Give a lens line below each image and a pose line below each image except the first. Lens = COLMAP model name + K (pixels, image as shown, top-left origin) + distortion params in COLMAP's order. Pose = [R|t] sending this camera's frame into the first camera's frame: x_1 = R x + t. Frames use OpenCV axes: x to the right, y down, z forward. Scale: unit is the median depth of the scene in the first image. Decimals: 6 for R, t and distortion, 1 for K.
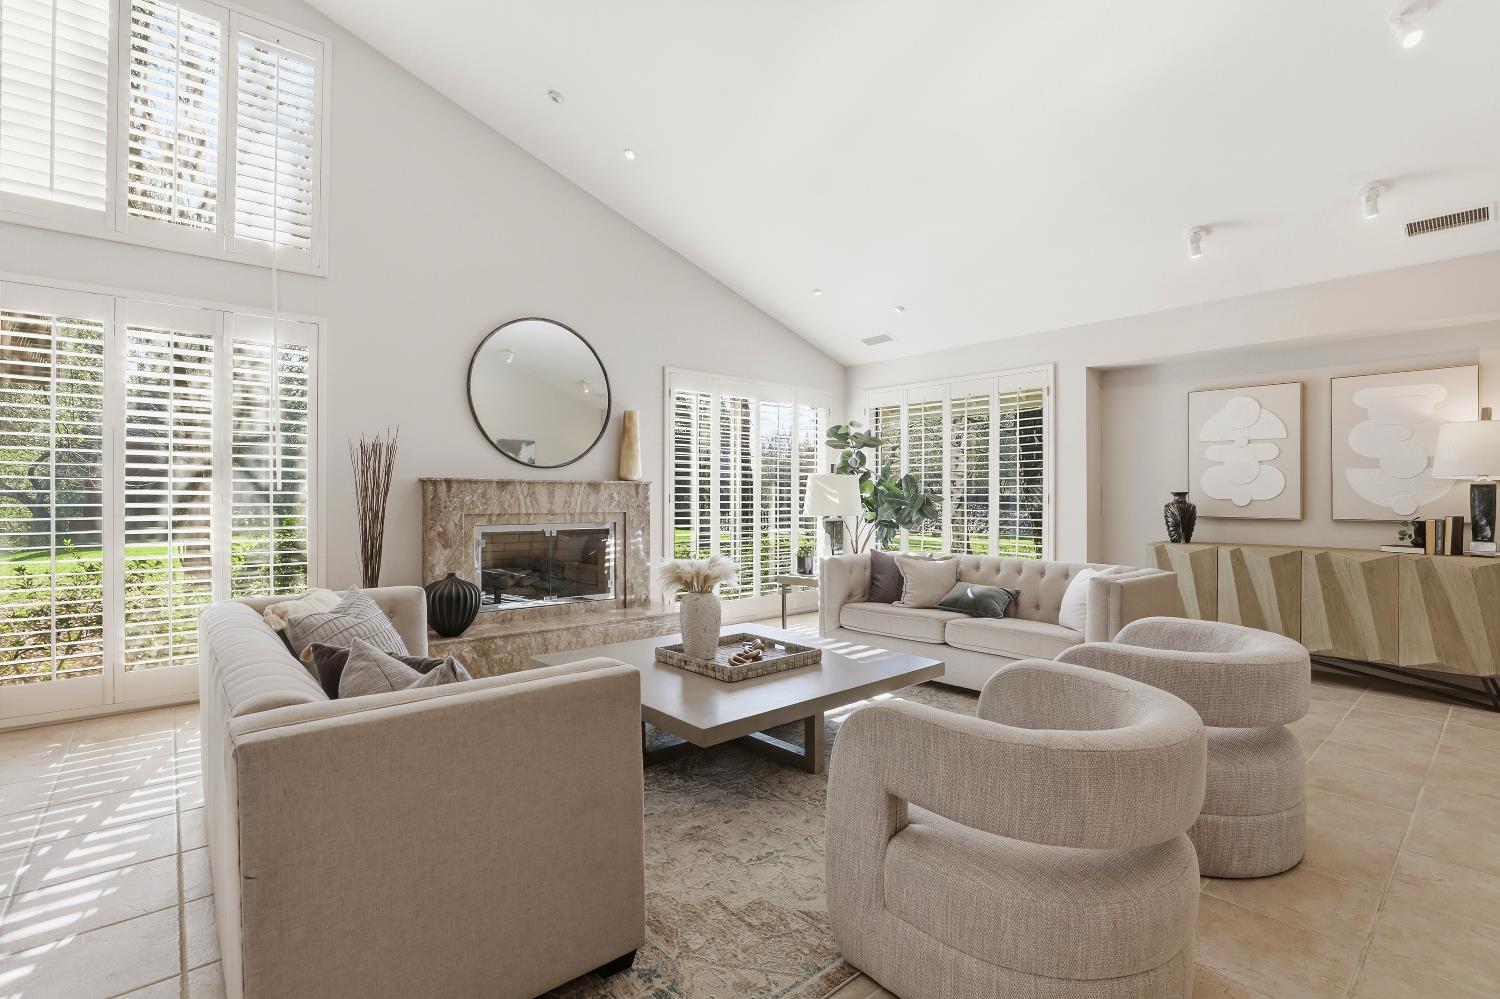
lens RADIAL K [[699.7, 0, 750.4], [0, 699.7, 496.2], [0, 0, 1]] dist [-0.042611, 0.011208]
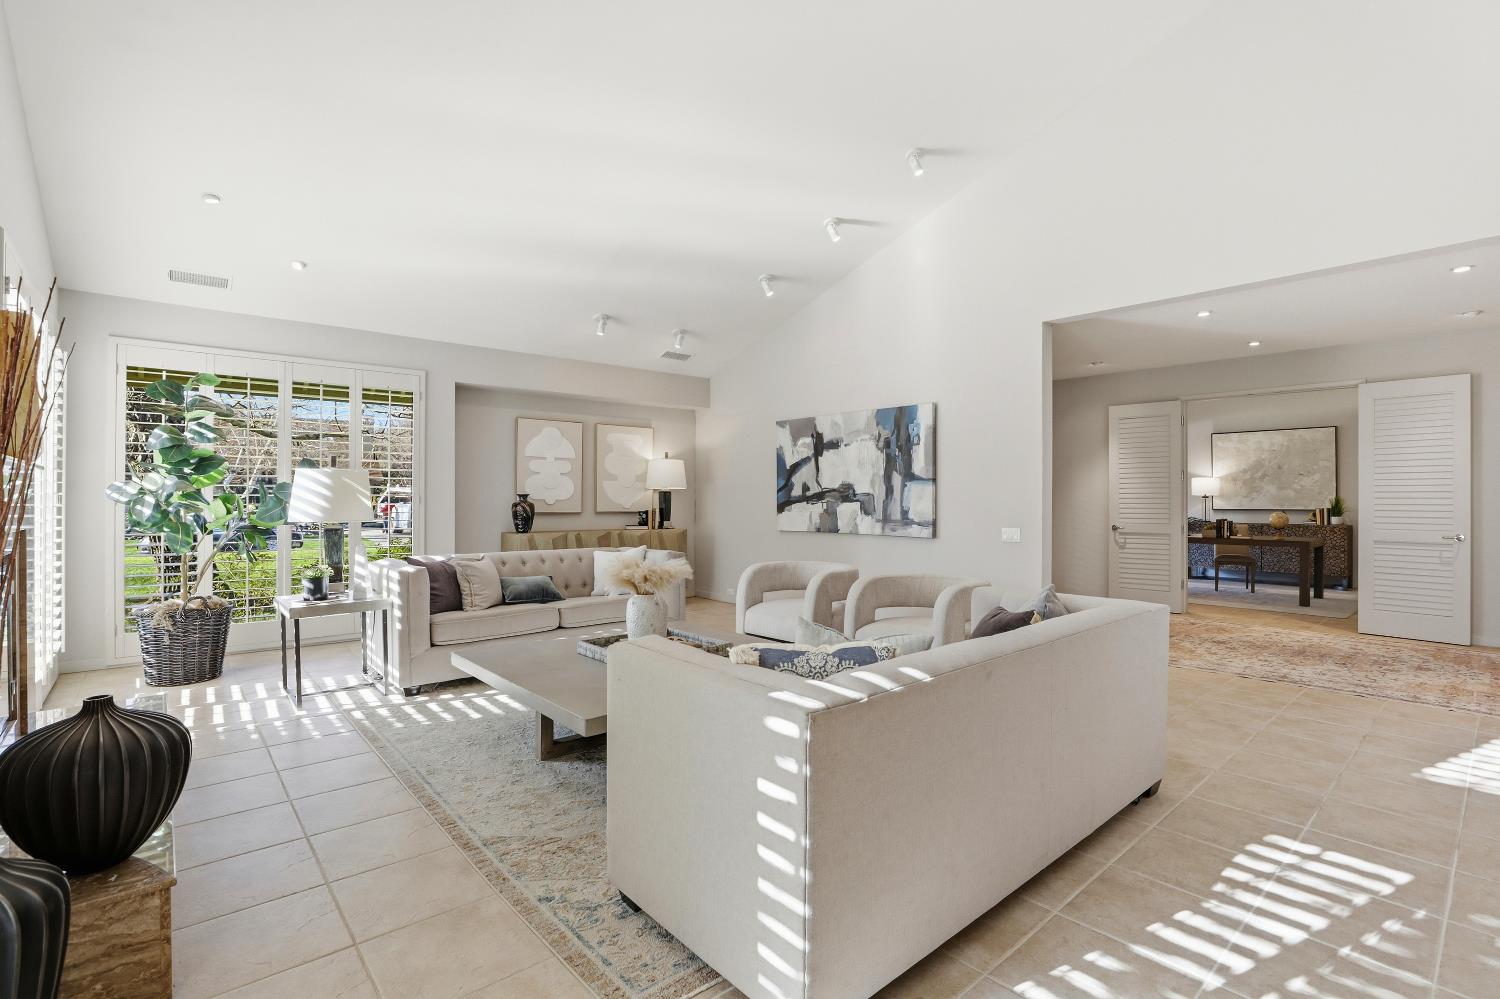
lens RADIAL K [[699.7, 0, 782.4], [0, 699.7, 498.5], [0, 0, 1]] dist [-0.042611, 0.011208]
pose [[-0.037532, 0.000328, 0.999295, -0.769849], [-0.004860, 0.999988, -0.000510, 0.000761], [-0.999284, -0.004876, -0.037530, 0.603839]]
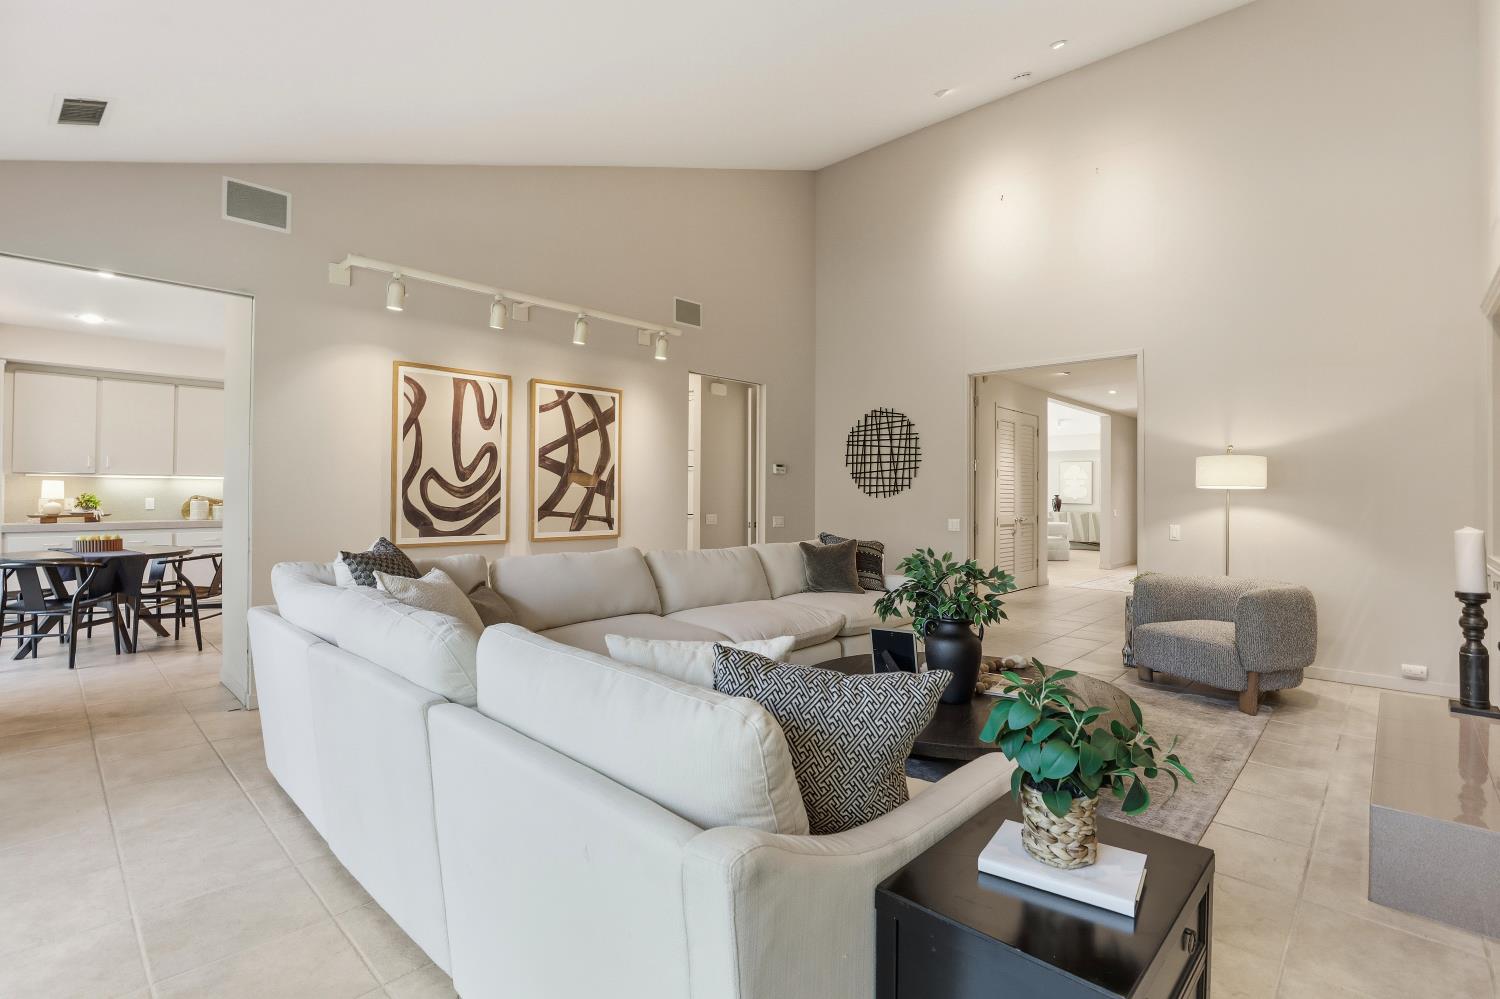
lens RADIAL K [[699.7, 0, 754.9], [0, 699.7, 501.2], [0, 0, 1]] dist [-0.042611, 0.011208]
pose [[0.995033, 0.002683, 0.099505, -1.119816], [-0.003033, 0.999990, 0.003370, 0.014476], [-0.099495, -0.003655, 0.995031, -2.126863]]
